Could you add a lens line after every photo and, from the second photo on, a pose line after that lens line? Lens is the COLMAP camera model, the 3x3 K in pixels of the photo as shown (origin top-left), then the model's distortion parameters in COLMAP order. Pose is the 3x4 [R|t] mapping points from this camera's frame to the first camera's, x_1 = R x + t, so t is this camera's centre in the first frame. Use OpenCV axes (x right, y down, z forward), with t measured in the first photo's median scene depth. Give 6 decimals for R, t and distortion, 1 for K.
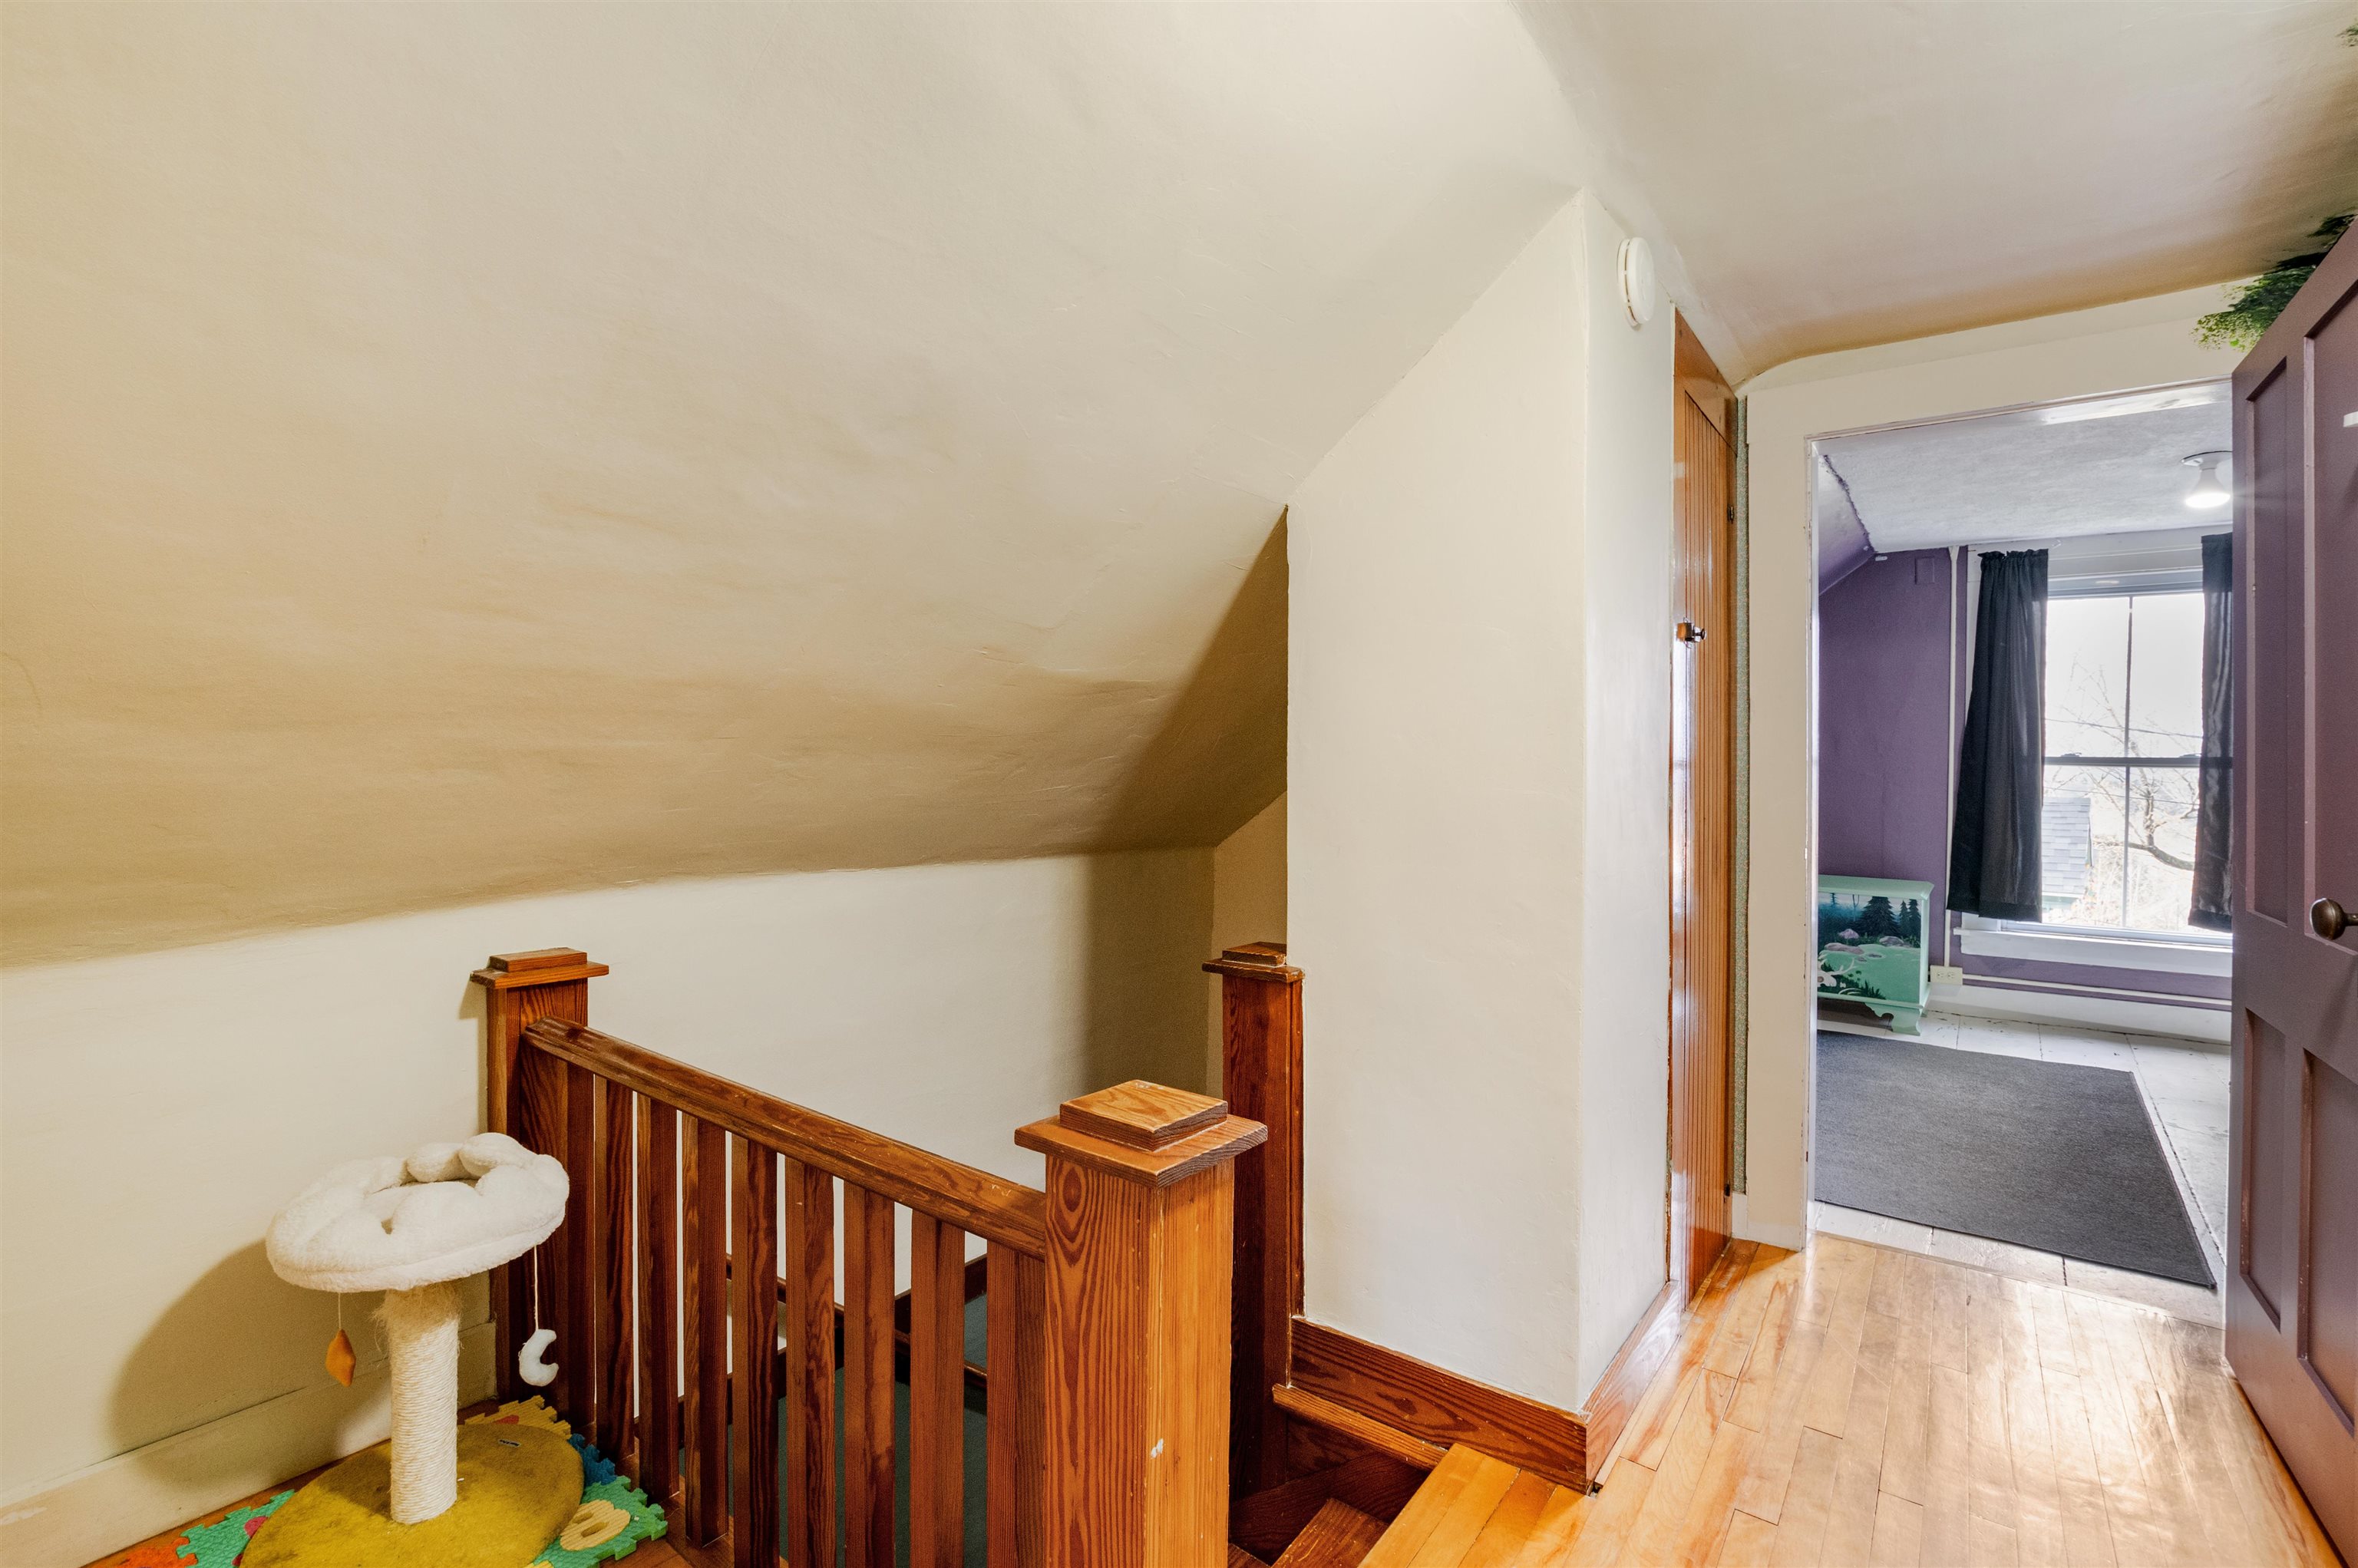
lens RADIAL K [[1083.2, 0, 1175.7], [0, 1083.2, 811.7], [0, 0, 1]] dist [-0.024736, 0.000410]
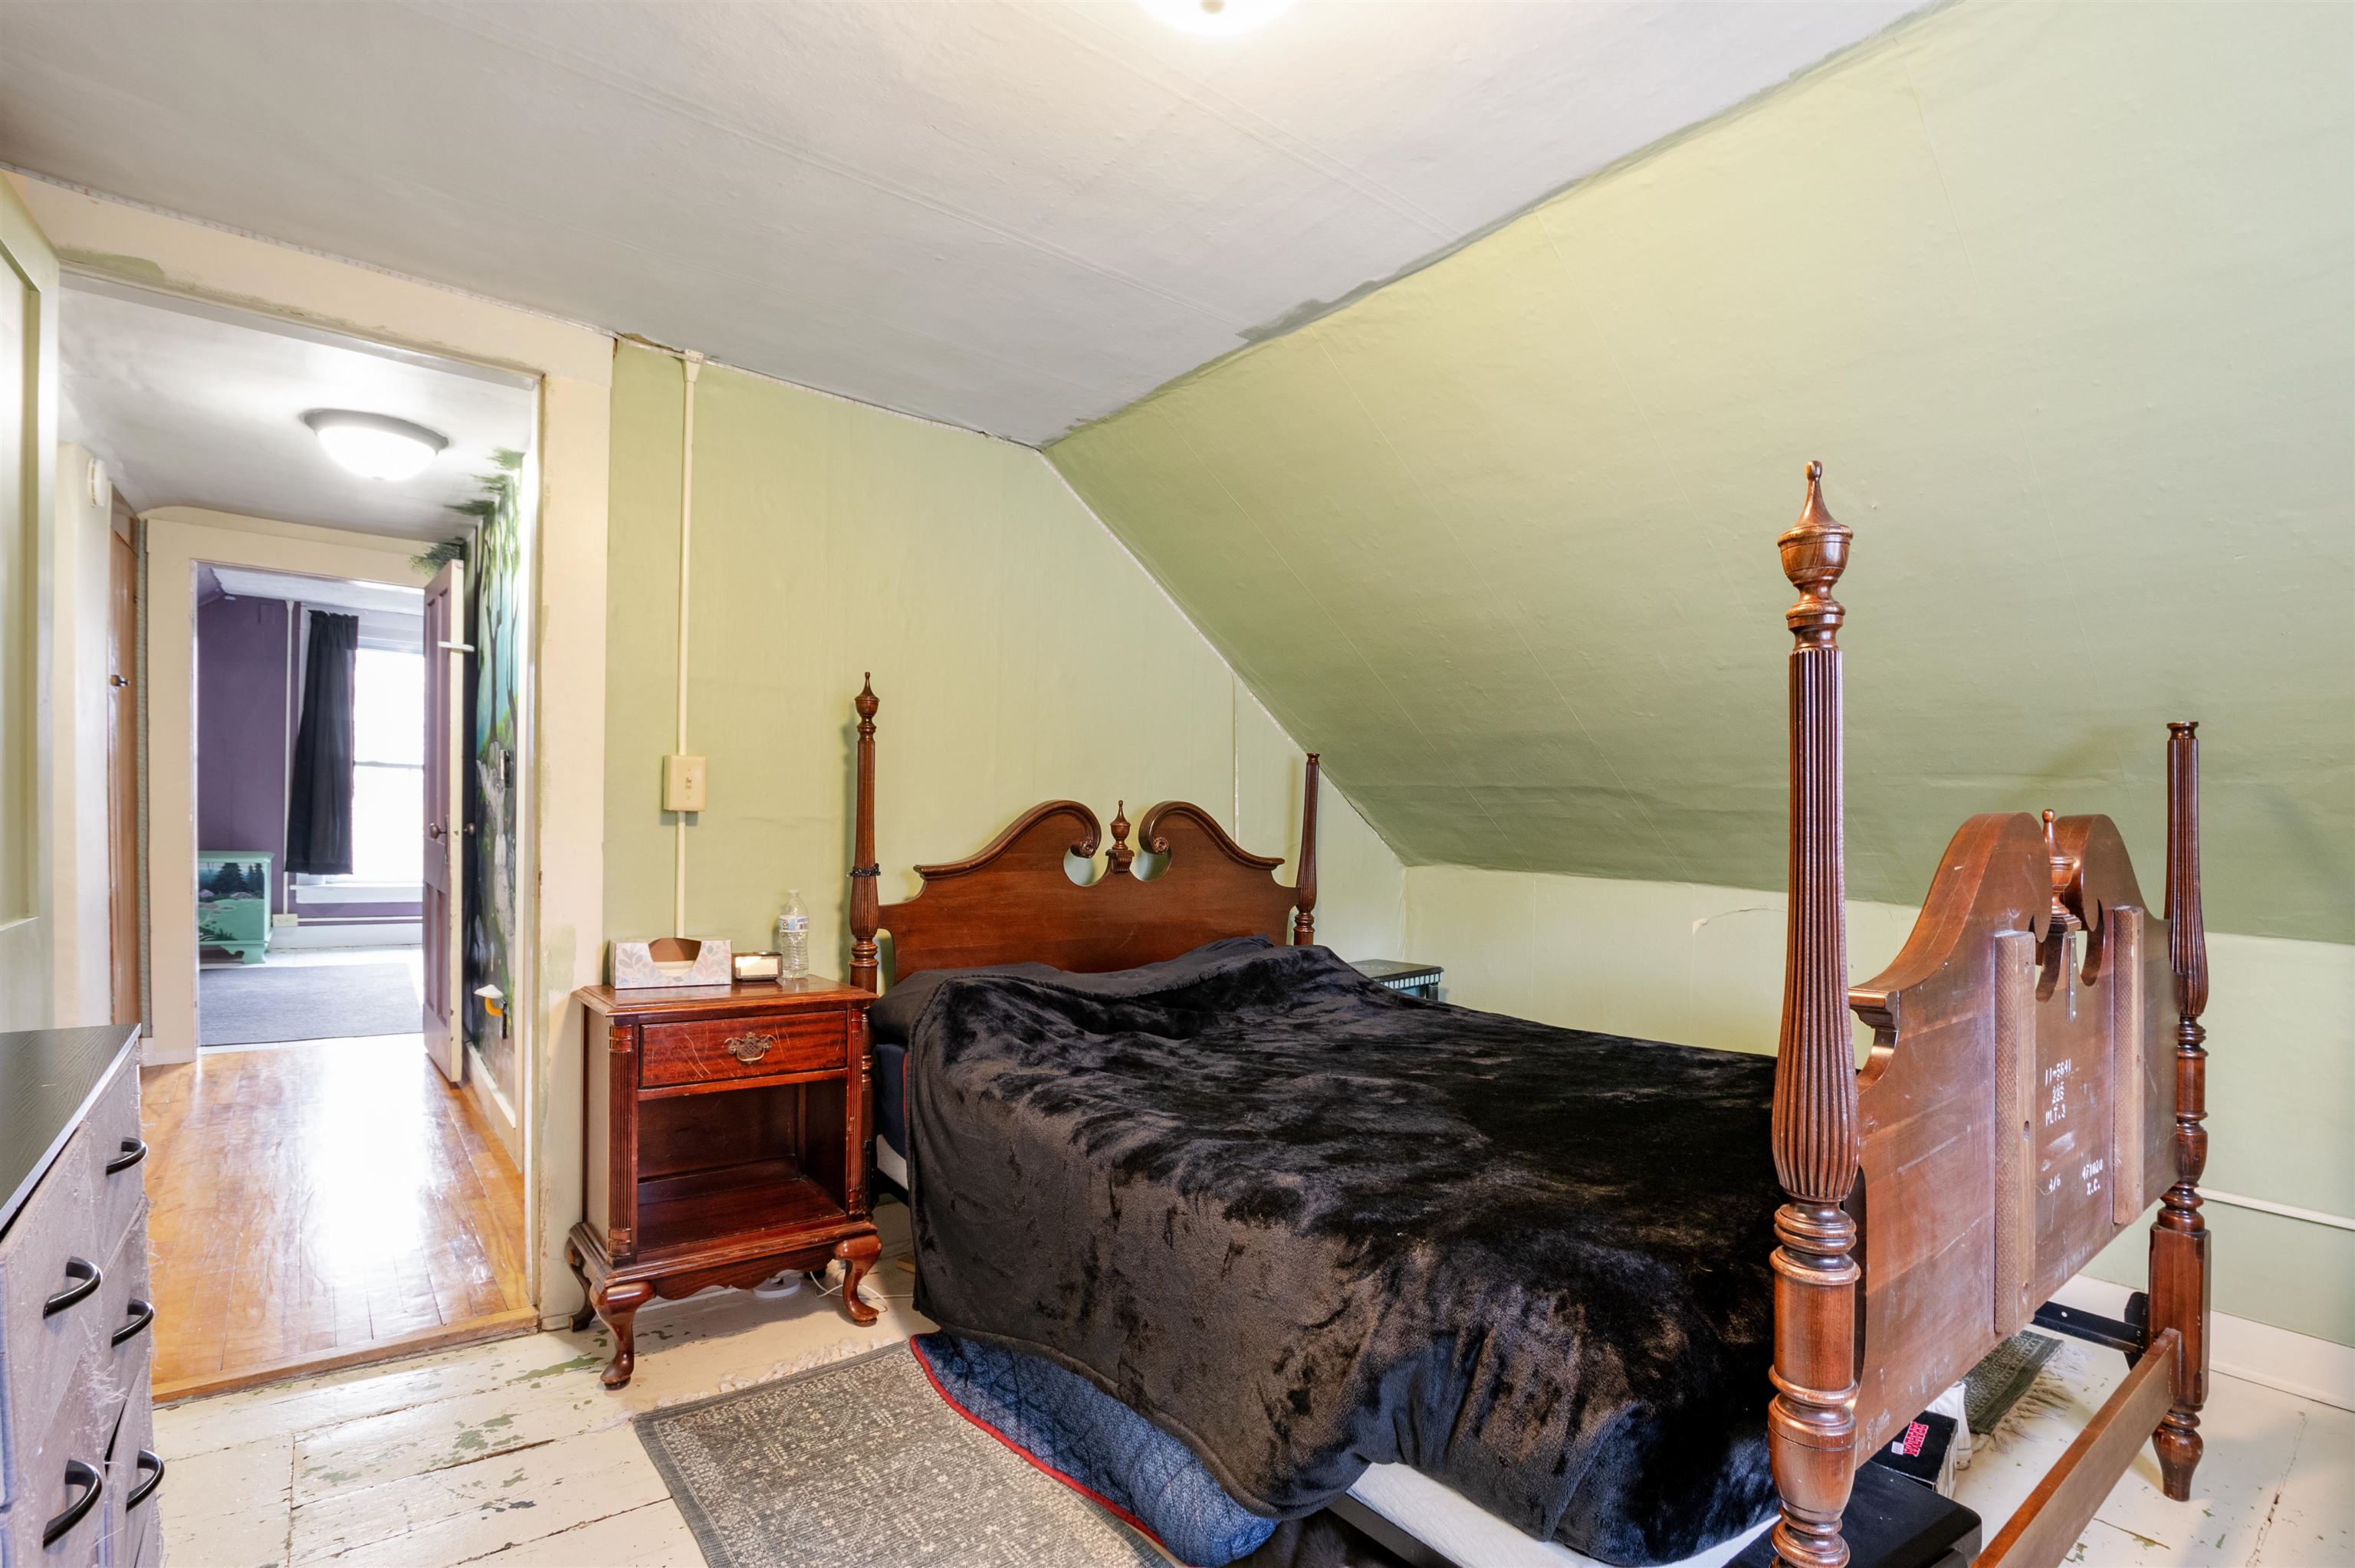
lens RADIAL K [[1081.7, 0, 1174.2], [0, 1081.7, 811.6], [0, 0, 1]] dist [-0.024736, 0.000410]
pose [[0.248638, -0.005752, 0.968579, -0.313493], [0.003934, 0.999980, 0.004928, 0.014573], [-0.968588, 0.002585, 0.248656, -0.441517]]
